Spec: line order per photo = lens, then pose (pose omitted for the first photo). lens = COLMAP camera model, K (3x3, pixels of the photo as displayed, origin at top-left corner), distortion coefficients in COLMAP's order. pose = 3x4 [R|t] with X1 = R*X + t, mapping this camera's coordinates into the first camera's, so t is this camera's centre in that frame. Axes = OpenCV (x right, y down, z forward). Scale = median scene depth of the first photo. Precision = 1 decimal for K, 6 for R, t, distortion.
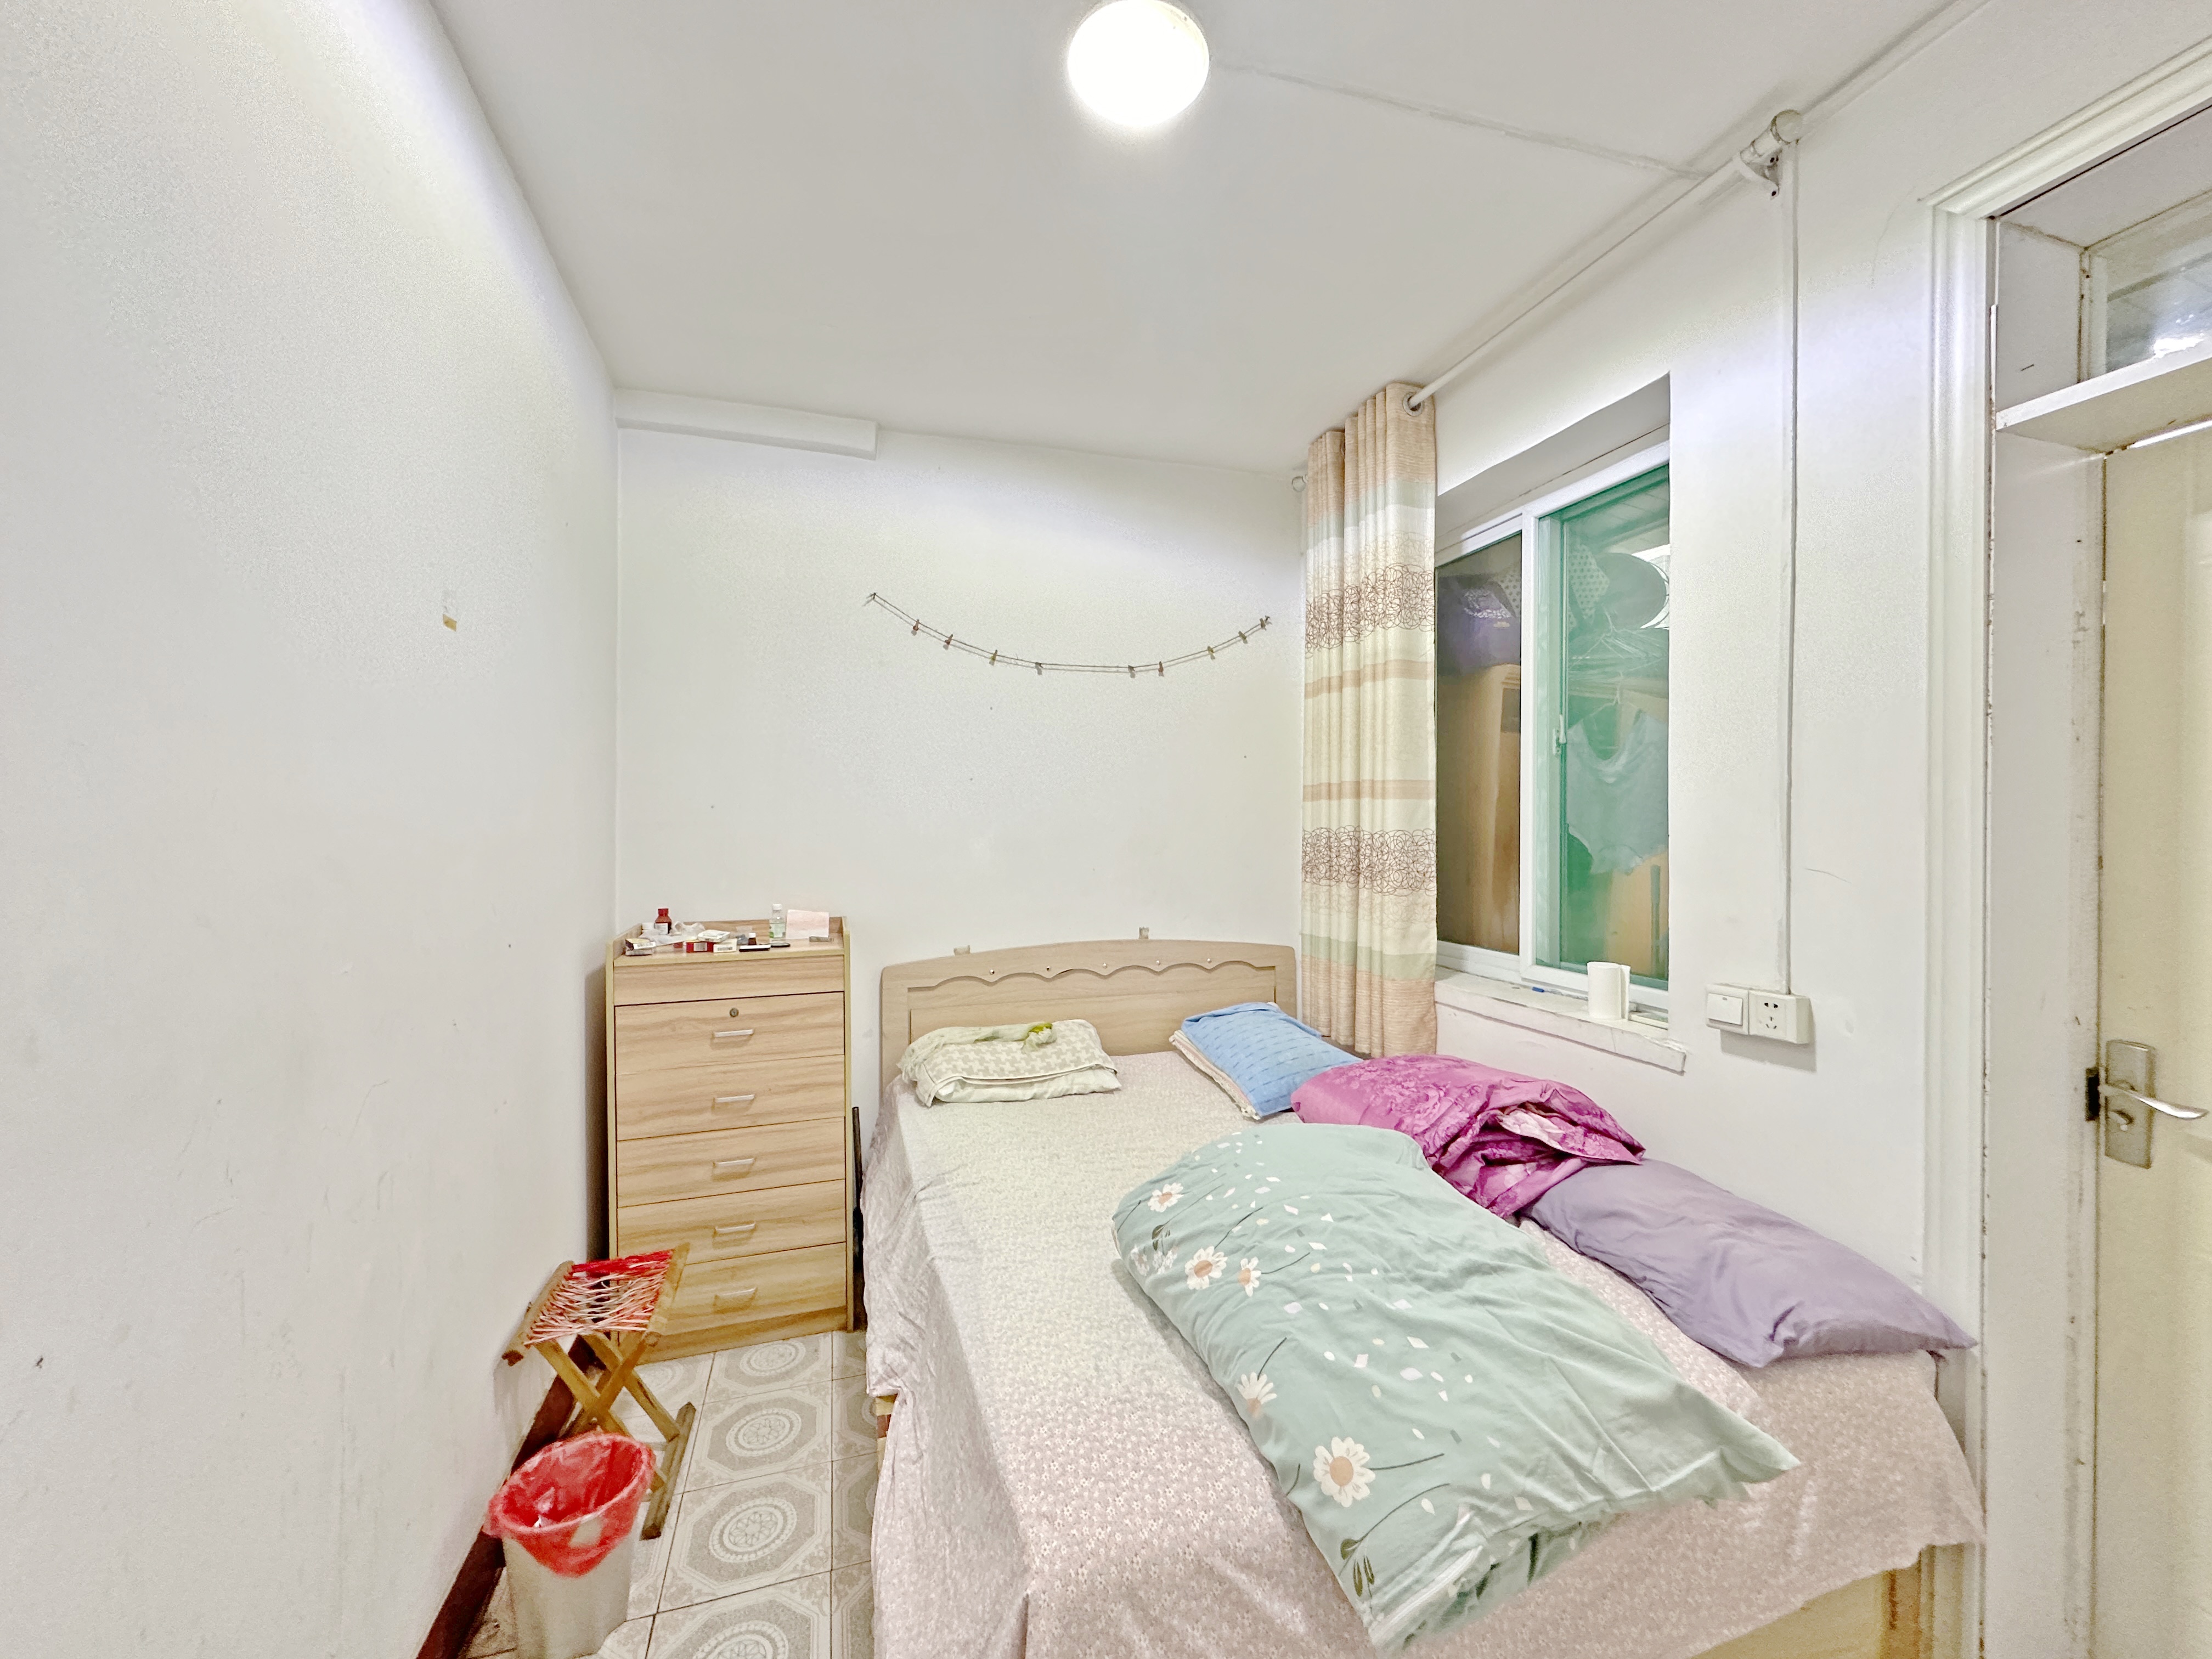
lens RADIAL K [[877.1, 0, 1110.7], [0, 877.1, 833.5], [0, 0, 1]] dist [0.002174, -0.000173]
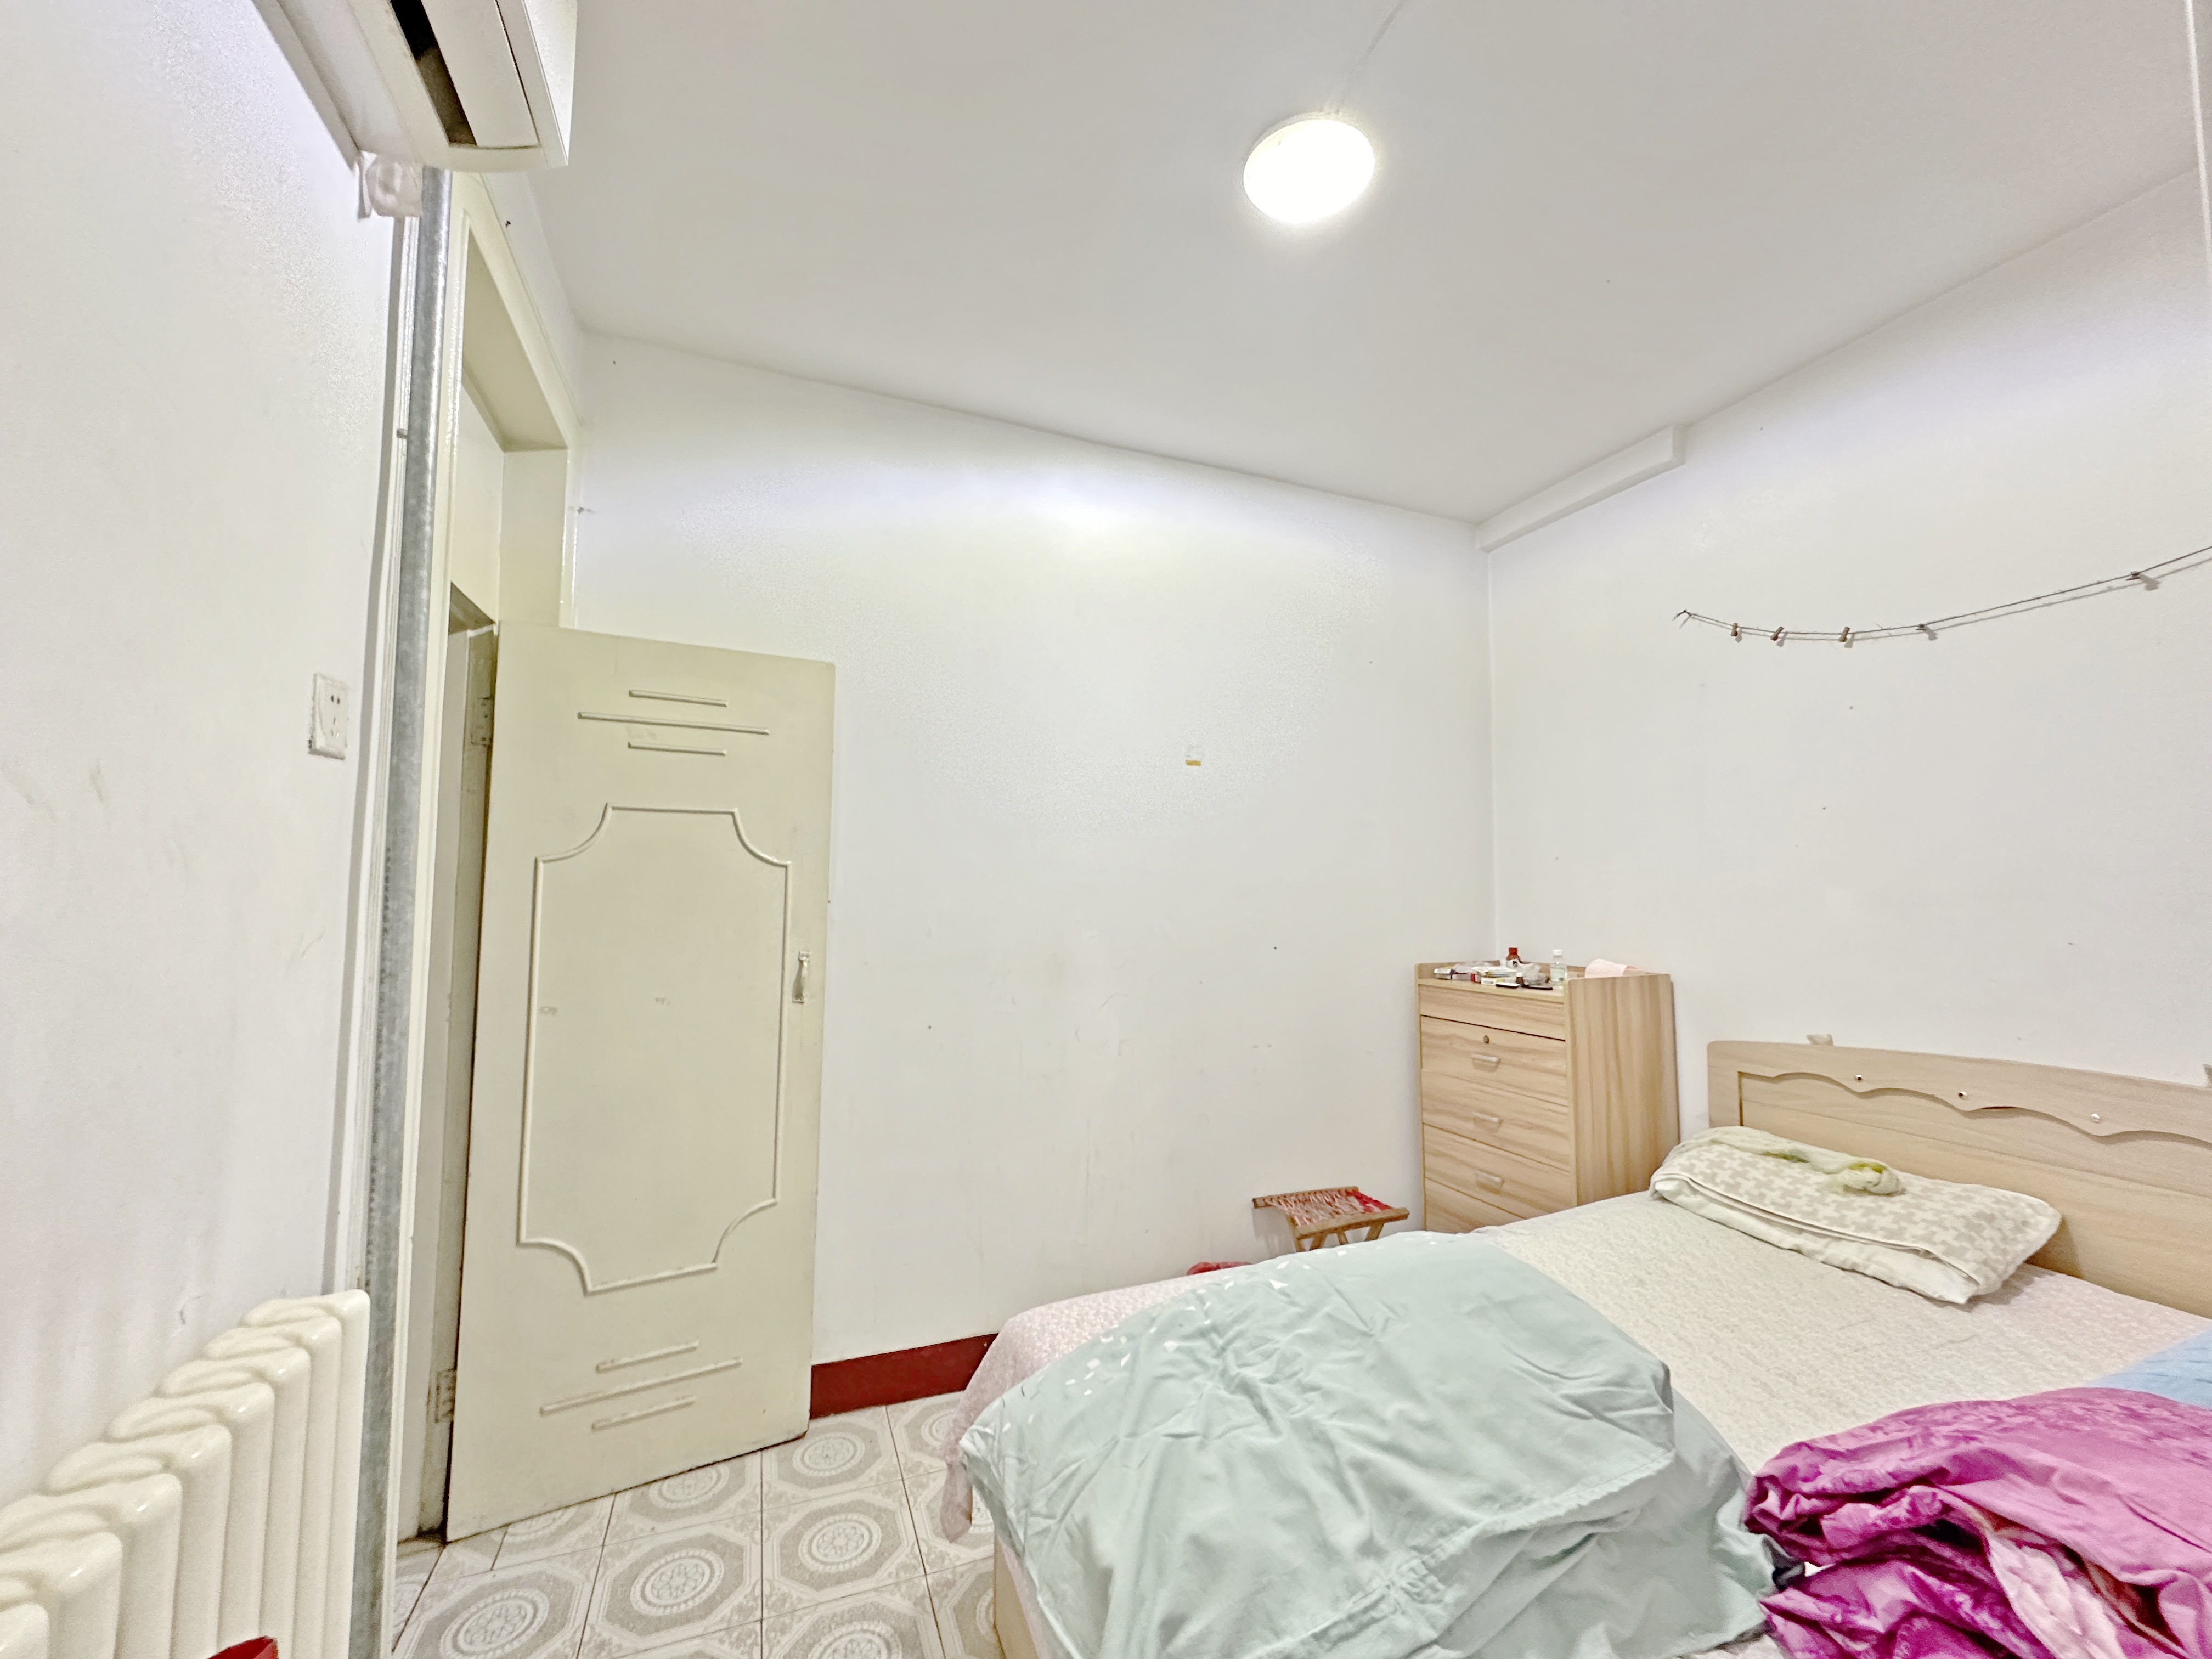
lens RADIAL K [[877.1, 0, 1111.3], [0, 877.1, 823.8], [0, 0, 1]] dist [0.002174, -0.000173]
pose [[0.079060, -0.071644, -0.994292, 0.616453], [-0.012621, 0.997262, -0.072862, 0.015244], [0.996790, 0.018310, 0.077939, 0.393835]]
